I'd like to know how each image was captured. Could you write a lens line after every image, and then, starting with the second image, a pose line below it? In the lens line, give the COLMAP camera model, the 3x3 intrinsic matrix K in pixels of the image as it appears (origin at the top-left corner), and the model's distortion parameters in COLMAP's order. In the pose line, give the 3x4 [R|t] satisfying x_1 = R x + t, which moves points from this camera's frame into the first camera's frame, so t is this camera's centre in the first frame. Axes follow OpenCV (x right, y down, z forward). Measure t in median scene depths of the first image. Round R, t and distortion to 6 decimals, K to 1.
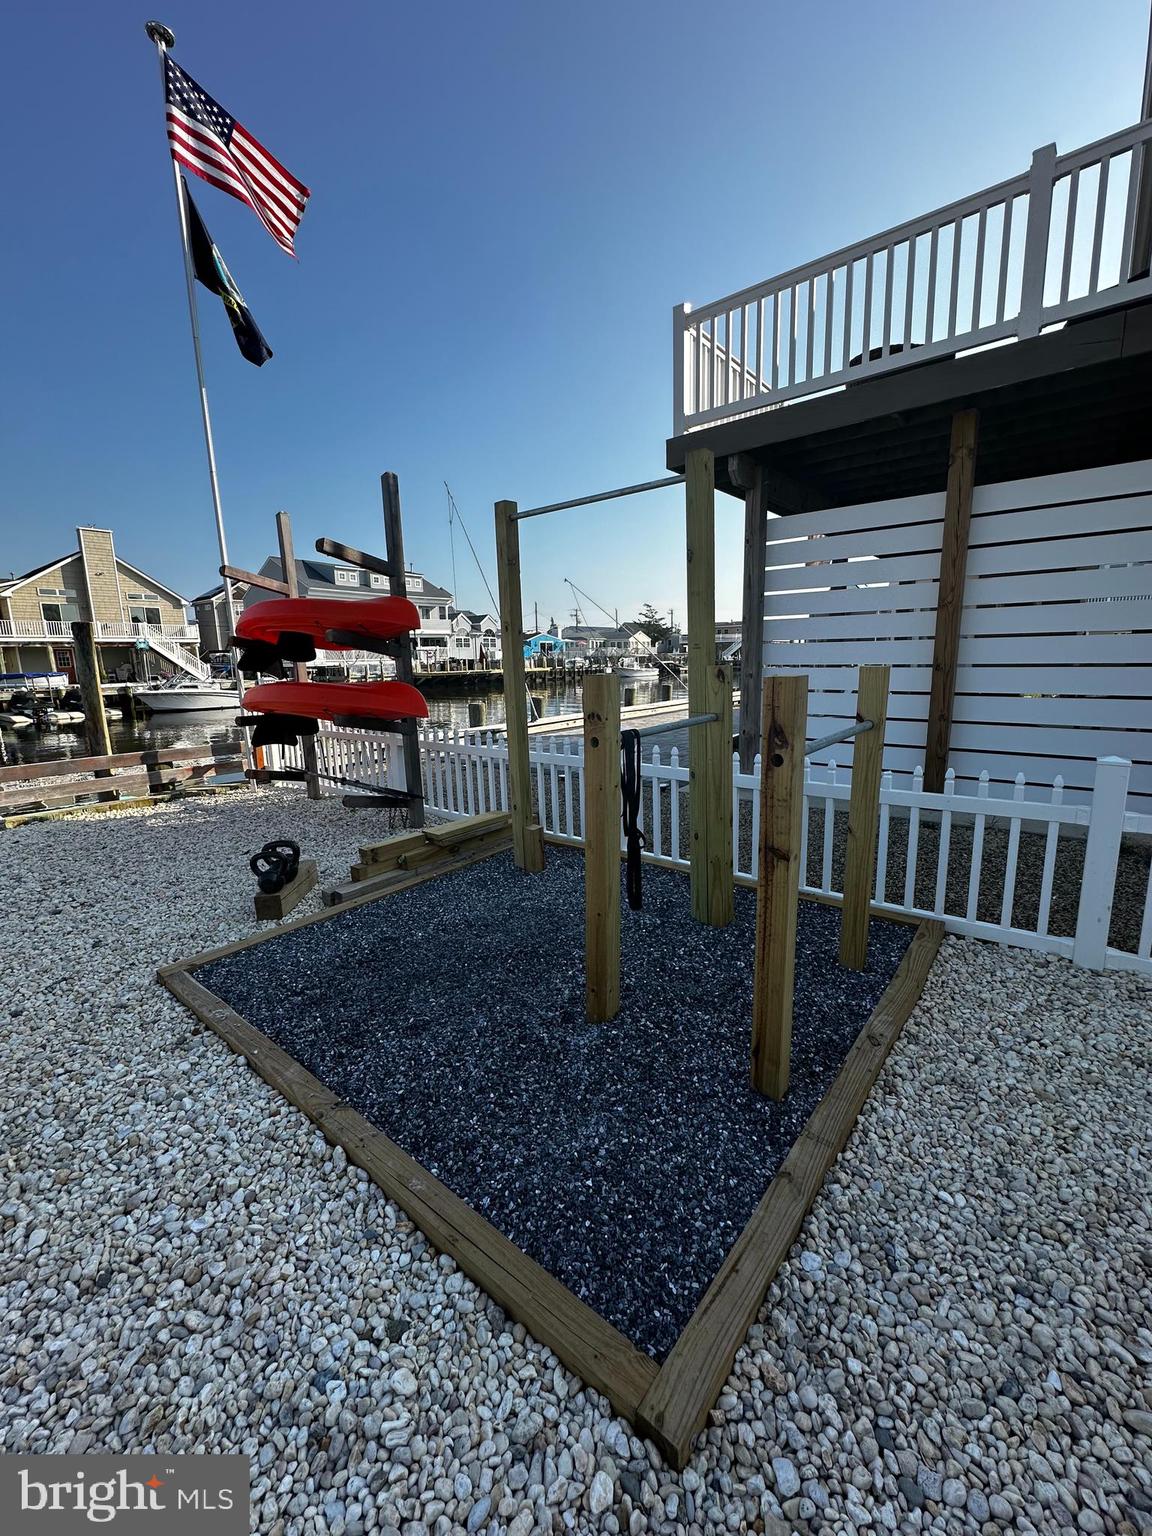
lens RADIAL K [[612.5, 0, 576.9], [0, 612.5, 762.5], [0, 0, 1]] dist [-0.004522, 0.001093]
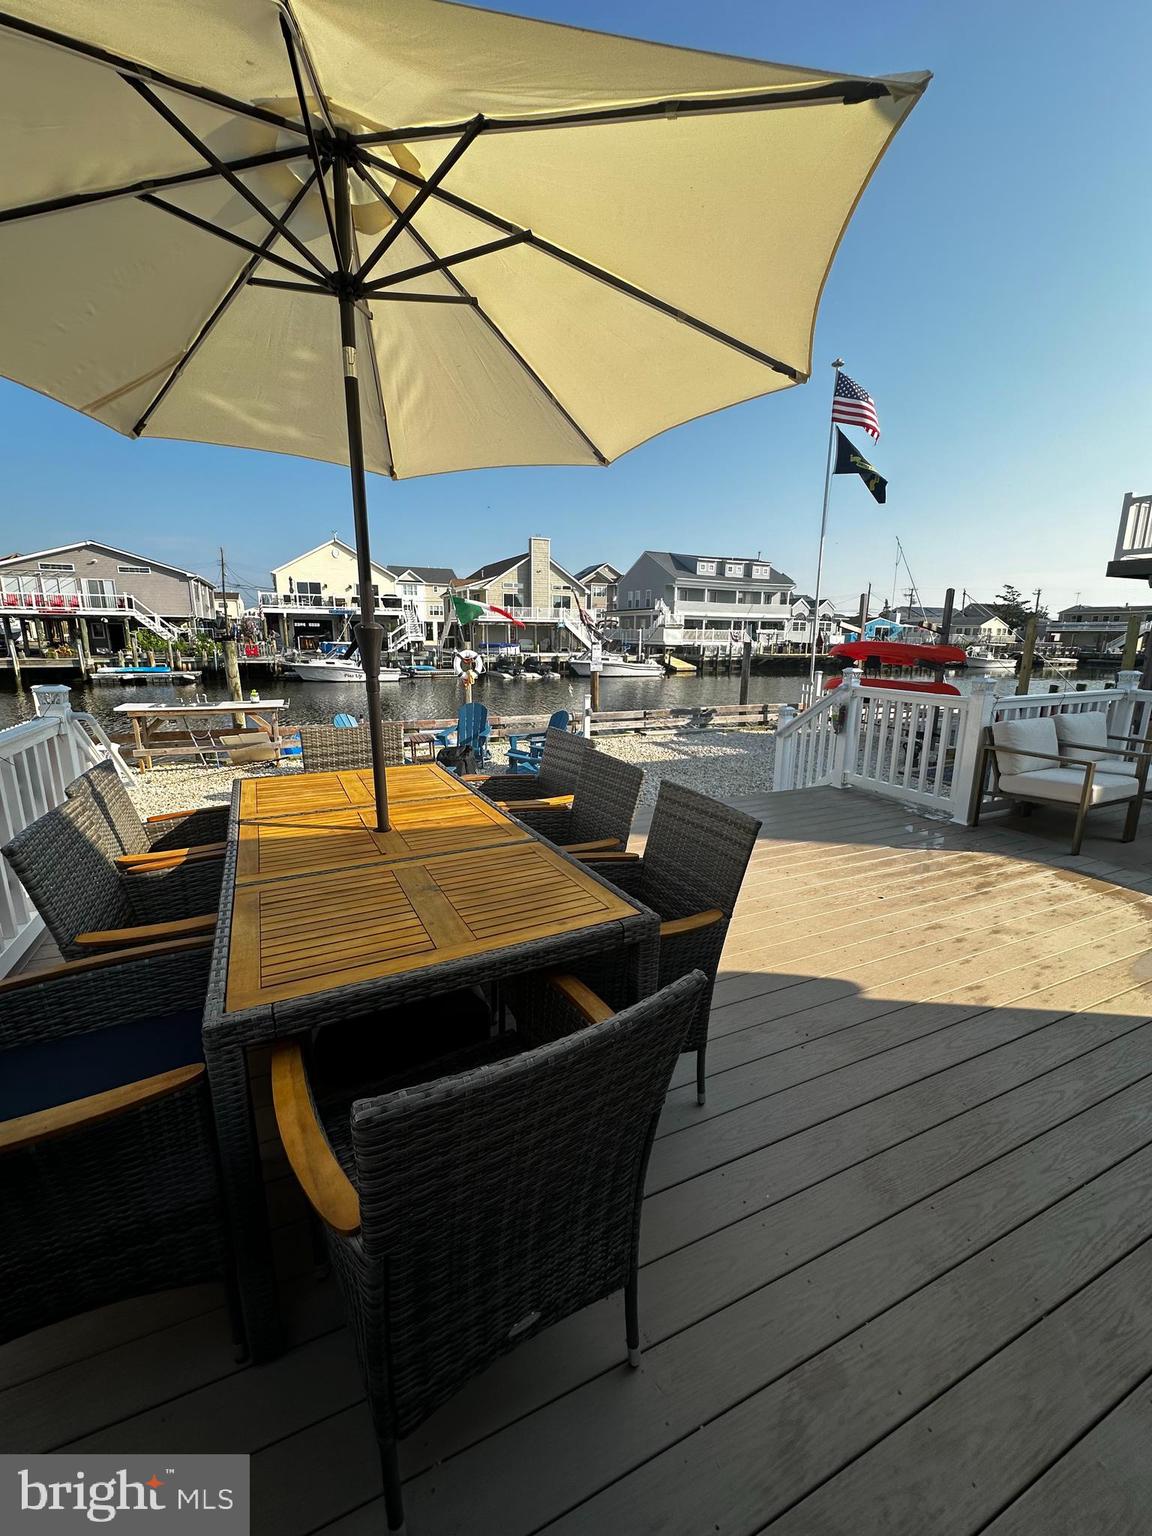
lens RADIAL K [[612.5, 0, 578.7], [0, 612.5, 769.8], [0, 0, 1]] dist [-0.004522, 0.001093]
pose [[0.891231, 0.126786, -0.435469, -0.035303], [-0.105825, 0.991762, 0.072169, 0.013960], [0.441032, -0.018236, 0.897306, -0.123561]]
